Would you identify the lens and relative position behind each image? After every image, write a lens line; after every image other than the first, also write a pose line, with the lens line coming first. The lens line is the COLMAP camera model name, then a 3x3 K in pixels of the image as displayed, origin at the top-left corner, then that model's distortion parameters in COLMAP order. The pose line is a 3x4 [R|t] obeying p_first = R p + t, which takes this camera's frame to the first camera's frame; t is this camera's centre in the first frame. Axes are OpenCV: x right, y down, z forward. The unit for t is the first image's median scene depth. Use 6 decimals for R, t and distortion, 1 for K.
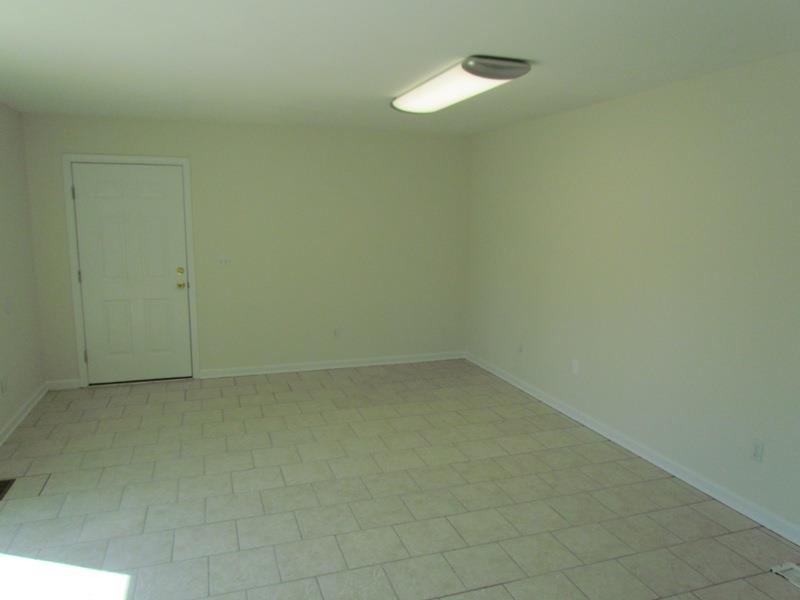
lens RADIAL K [[572.0, 0, 394.8], [0, 572.0, 301.7], [0, 0, 1]] dist [-0.026012, 0.003835]
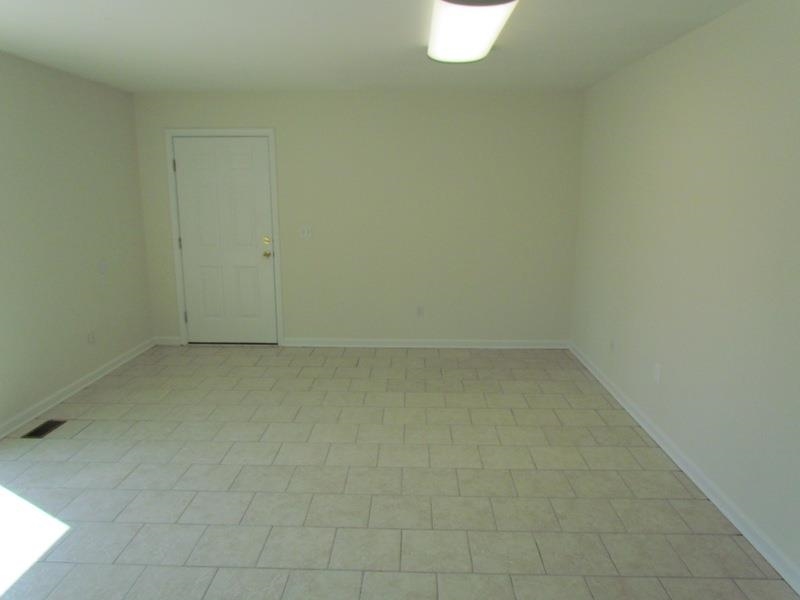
lens RADIAL K [[572.0, 0, 401.2], [0, 572.0, 298.3], [0, 0, 1]] dist [-0.026012, 0.003835]
pose [[0.938242, 0.058287, -0.341033, 0.226692], [-0.046013, 0.997972, 0.043976, -0.006487], [0.342905, -0.025568, 0.939022, 0.124399]]
